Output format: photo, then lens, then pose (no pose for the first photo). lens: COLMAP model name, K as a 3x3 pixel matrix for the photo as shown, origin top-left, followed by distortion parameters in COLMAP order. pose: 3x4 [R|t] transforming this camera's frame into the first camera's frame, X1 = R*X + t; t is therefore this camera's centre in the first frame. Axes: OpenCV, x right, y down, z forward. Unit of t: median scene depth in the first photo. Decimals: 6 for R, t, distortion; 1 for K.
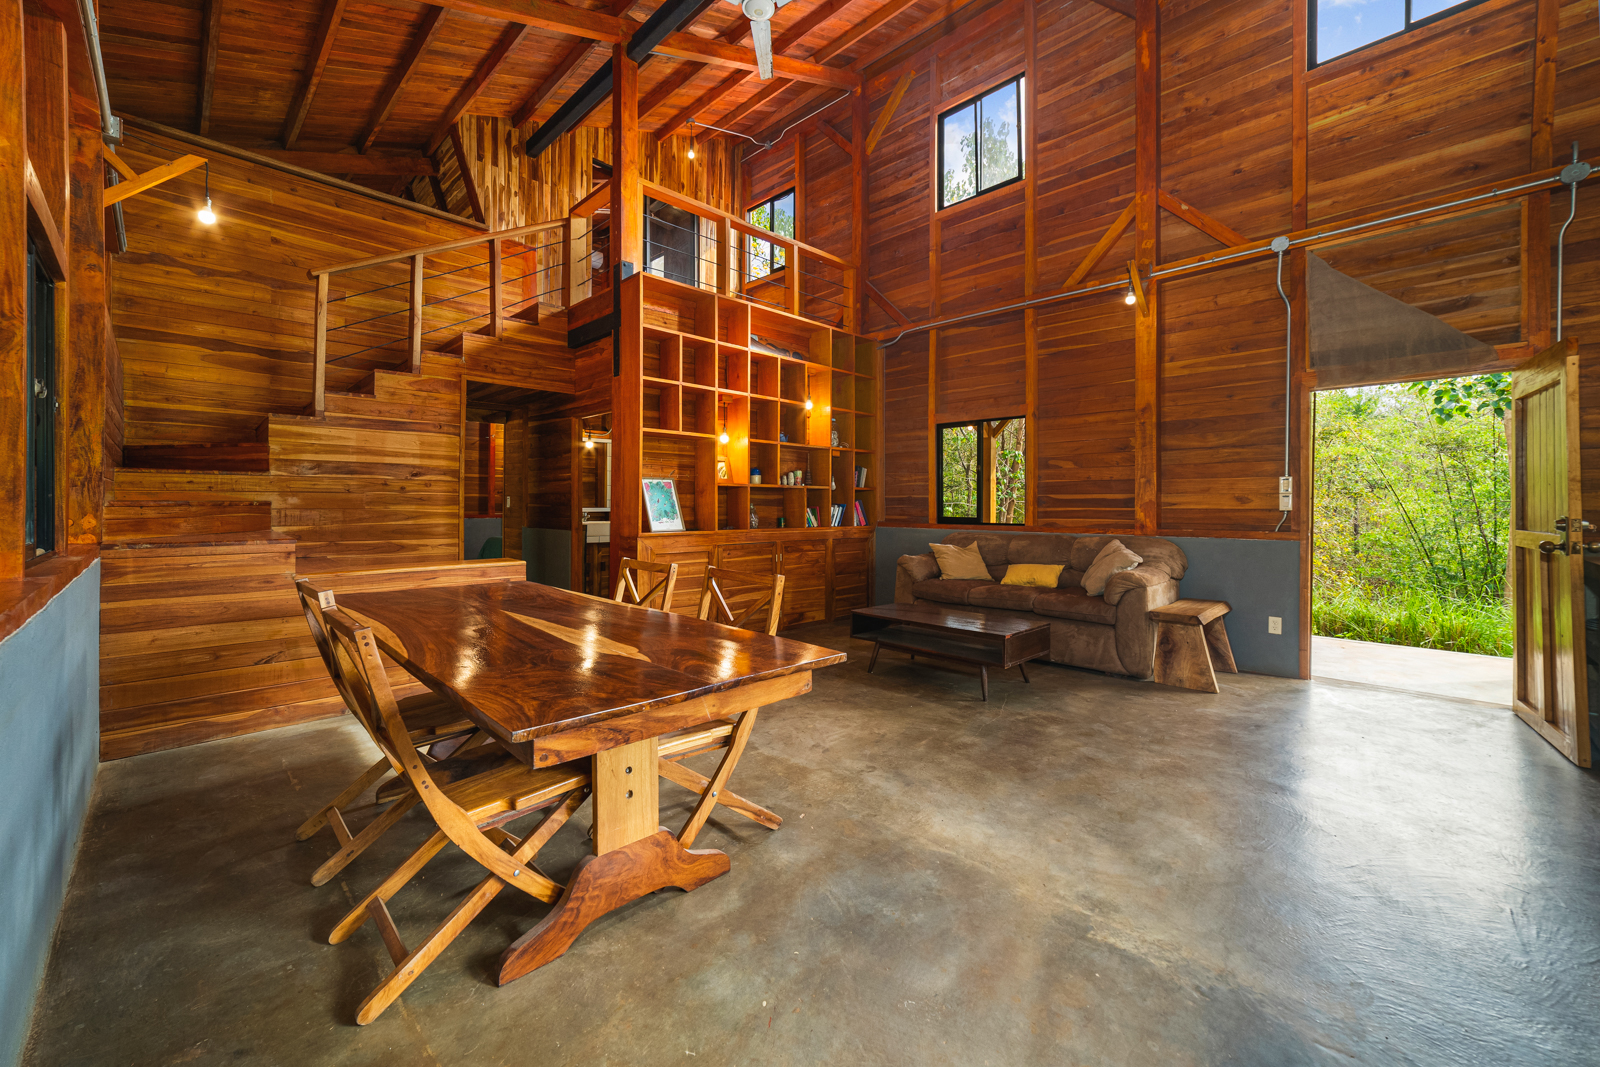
lens RADIAL K [[633.3, 0, 800.7], [0, 633.3, 501.3], [0, 0, 1]] dist [-0.018193, 0.008460]
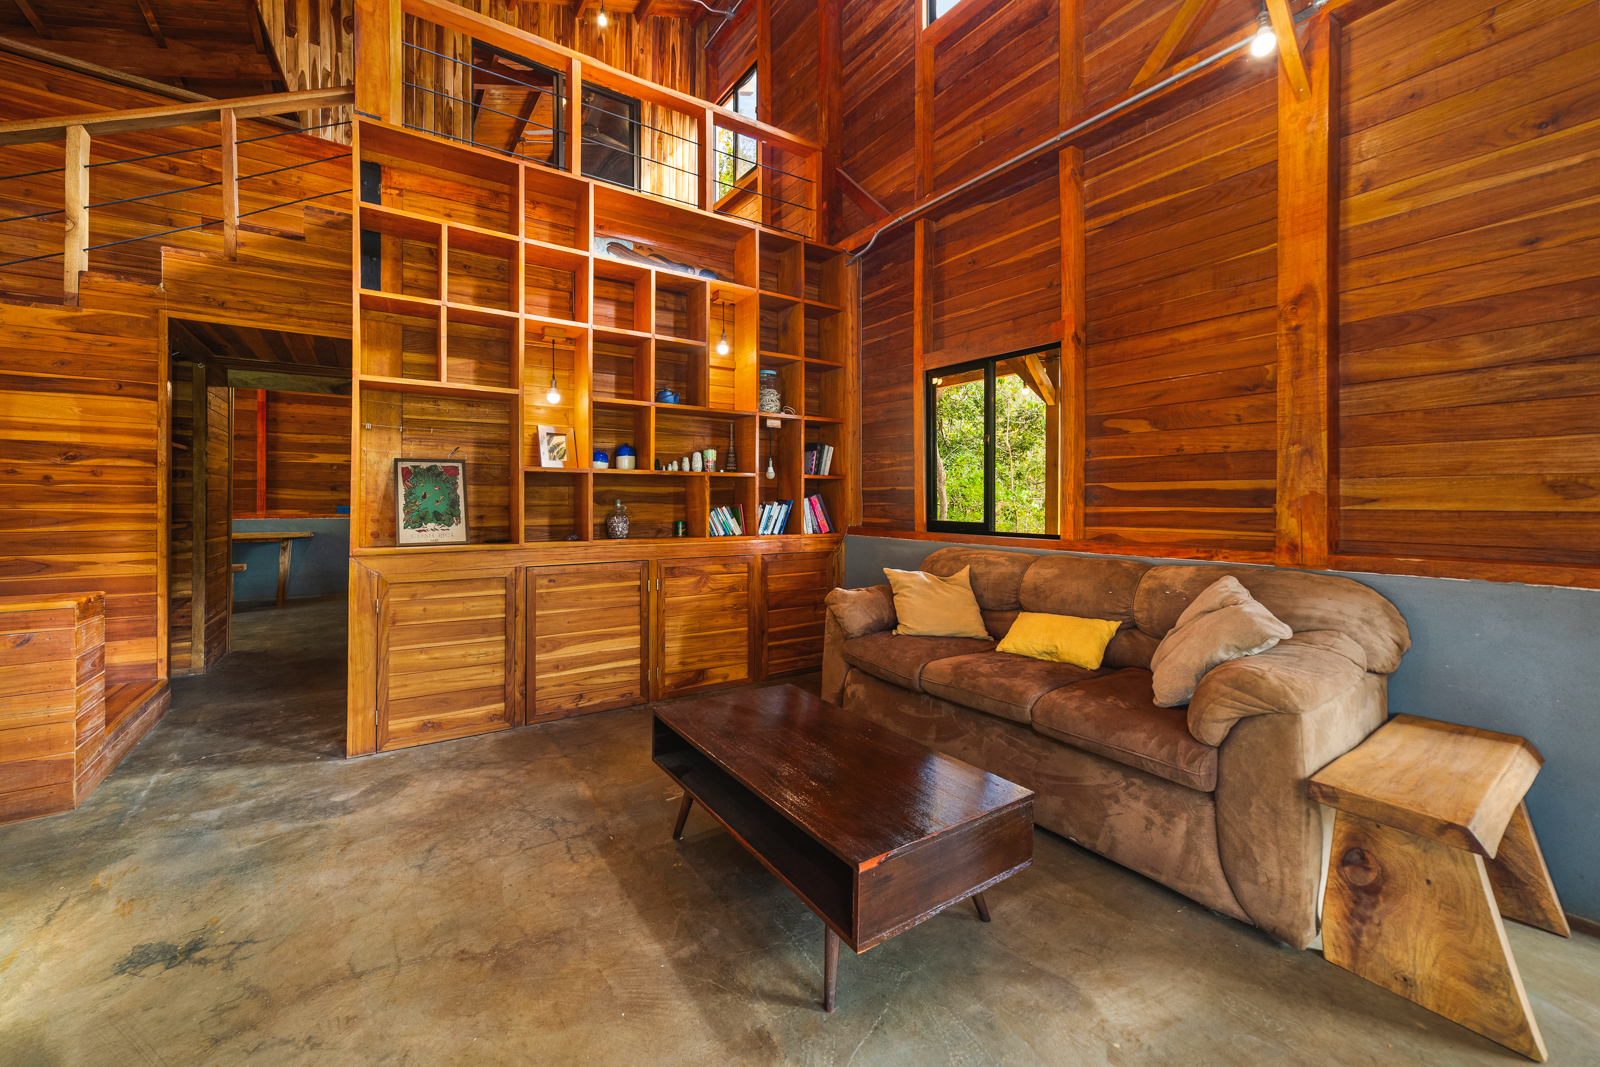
lens RADIAL K [[633.3, 0, 800.7], [0, 633.3, 501.3], [0, 0, 1]] dist [-0.018193, 0.008460]
pose [[0.984368, -0.000900, -0.176120, 0.240402], [0.002076, 0.999977, 0.006494, 0.001323], [0.176110, -0.006758, 0.984347, 0.433785]]
